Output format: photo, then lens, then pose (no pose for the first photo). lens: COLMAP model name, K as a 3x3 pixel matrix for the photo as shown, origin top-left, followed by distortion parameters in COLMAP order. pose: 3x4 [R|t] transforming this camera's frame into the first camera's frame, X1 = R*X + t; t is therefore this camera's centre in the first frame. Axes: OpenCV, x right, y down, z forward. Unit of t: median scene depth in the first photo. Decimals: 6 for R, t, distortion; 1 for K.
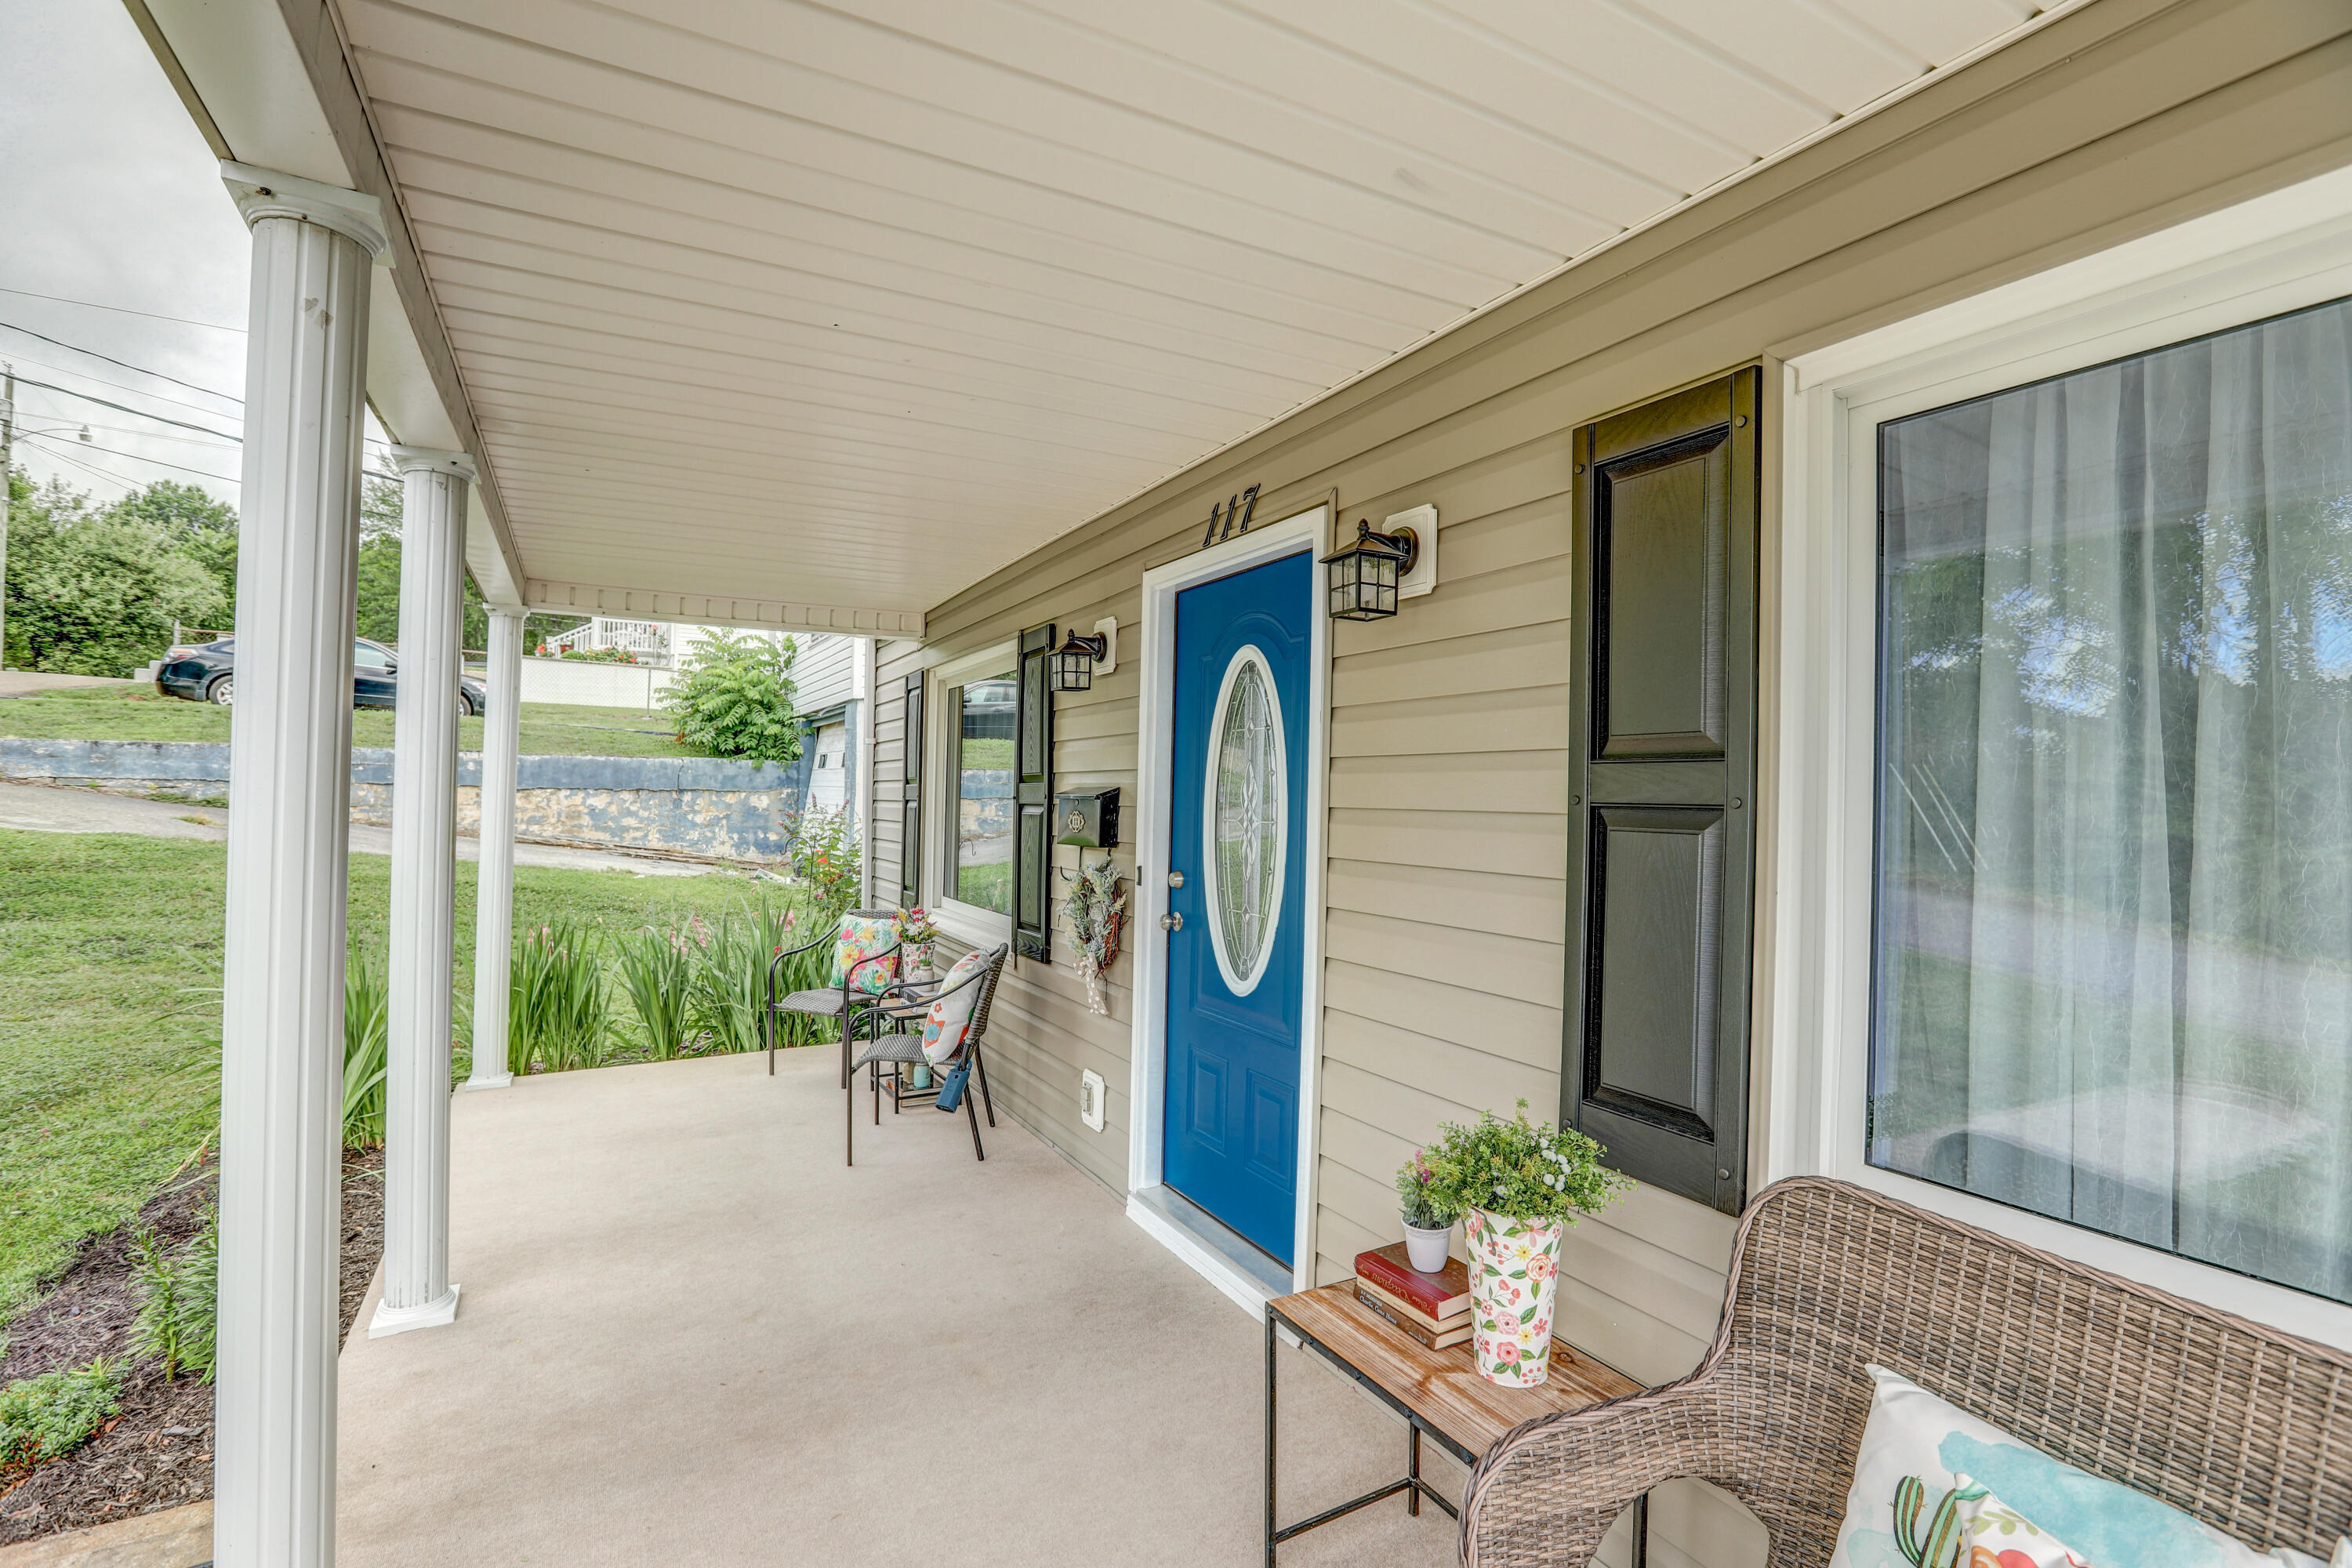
lens RADIAL K [[1065.5, 0, 1176.7], [0, 1065.5, 800.6], [0, 0, 1]] dist [-0.034232, -0.000913]
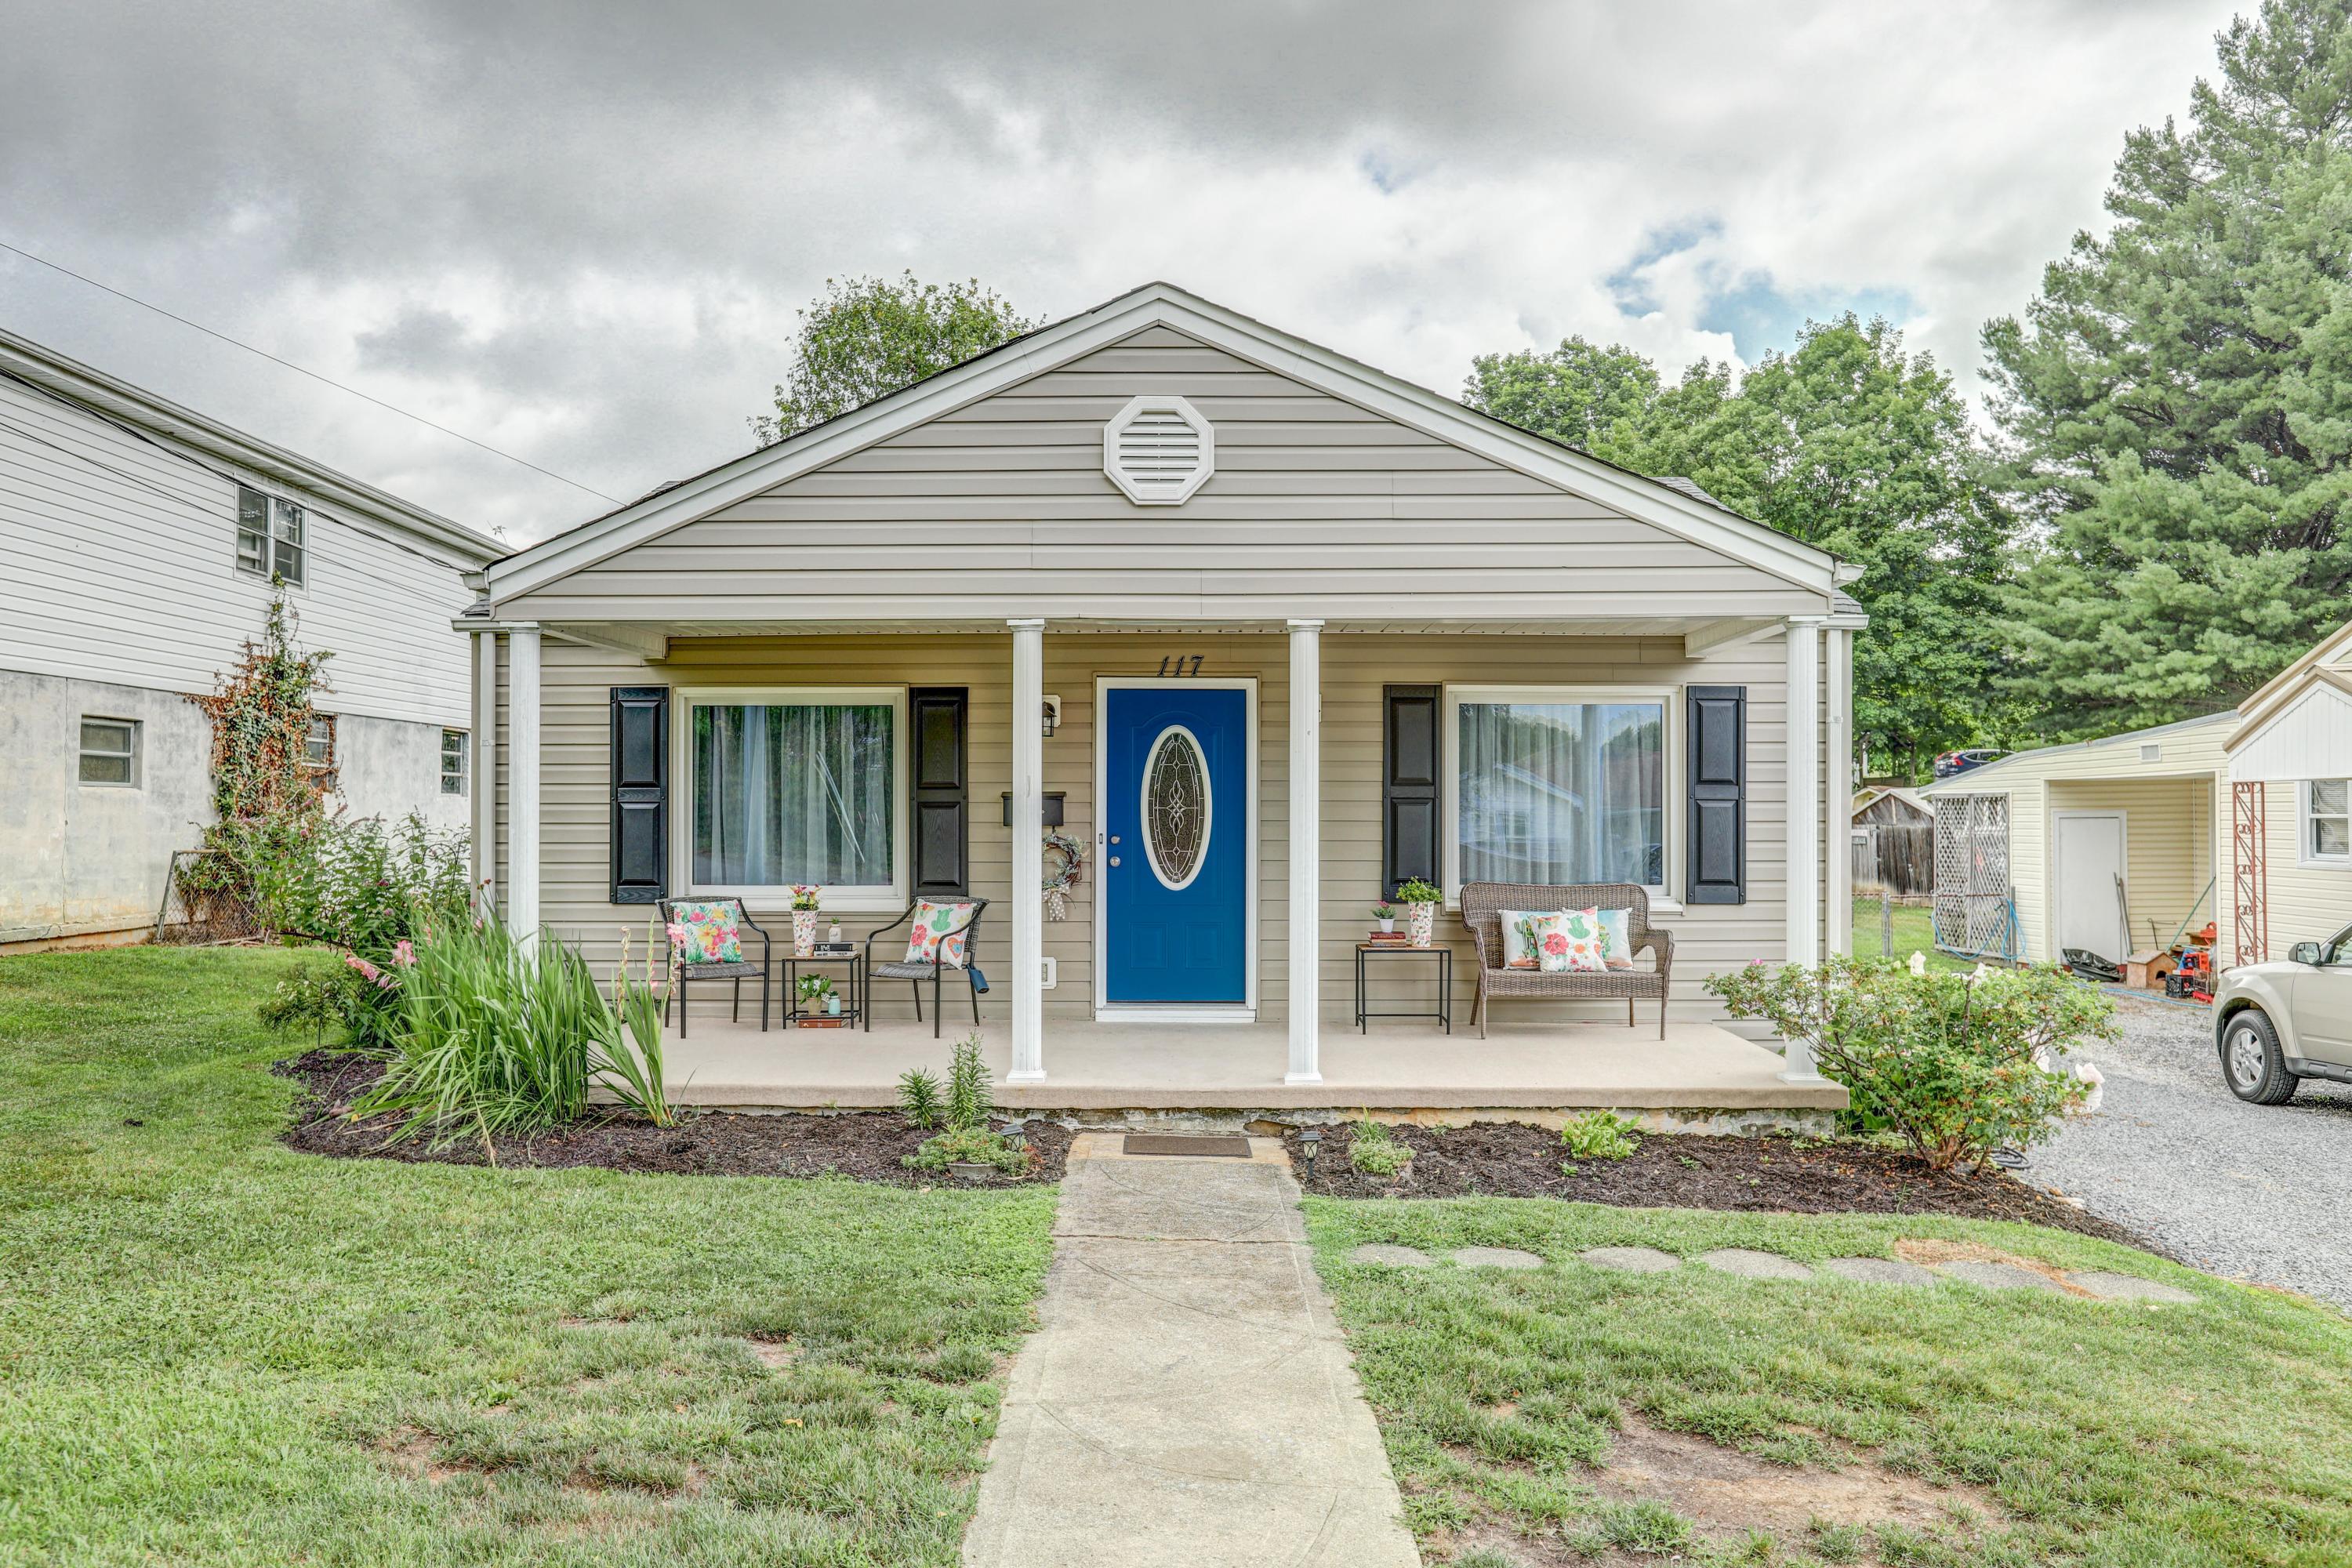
lens RADIAL K [[1607.2, 0, 1186.5], [0, 1607.2, 793.8], [0, 0, 1]] dist [-0.011933, 0.000065]
pose [[0.487023, -0.008608, 0.873346, -2.419355], [0.008099, 0.999953, 0.005340, -0.022705], [-0.873351, 0.004473, 0.487070, -0.513416]]
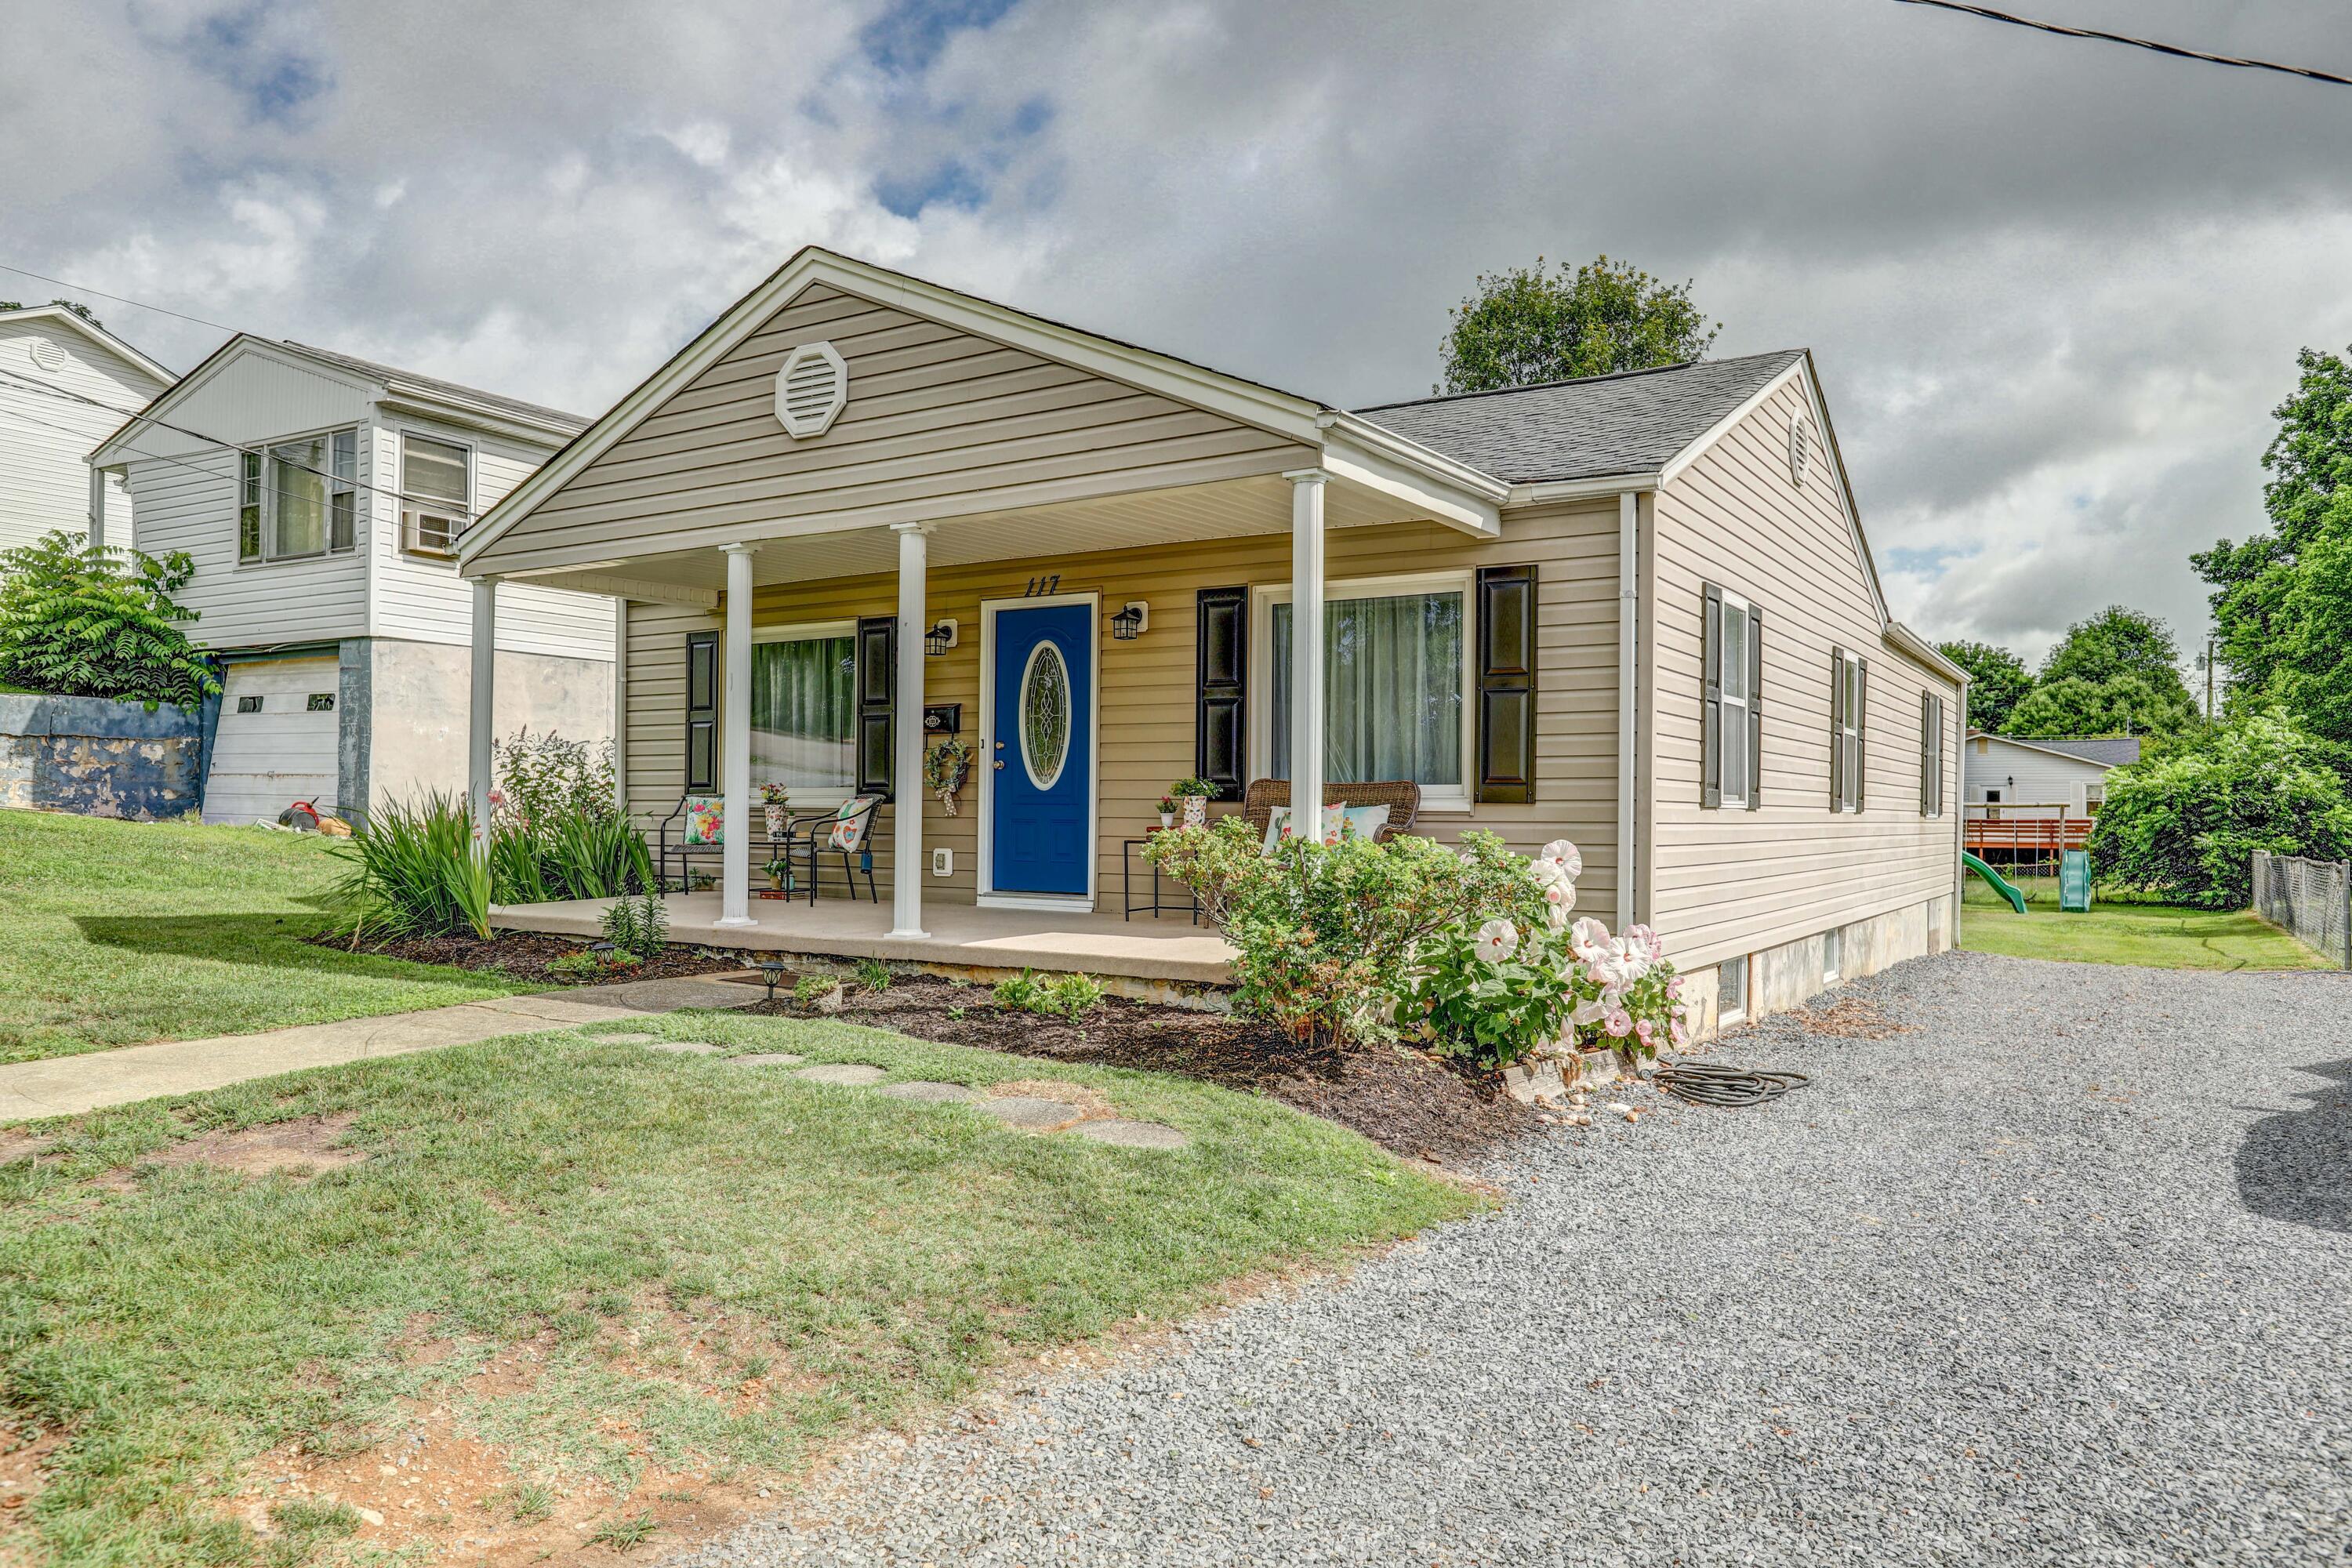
lens RADIAL K [[1607.2, 0, 1185.2], [0, 1607.2, 779.2], [0, 0, 1]] dist [-0.011933, 0.000065]
pose [[0.876088, -0.000421, 0.482150, -1.206780], [0.007394, 0.999894, -0.012561, 0.180759], [-0.482094, 0.014570, 0.875998, -1.967089]]
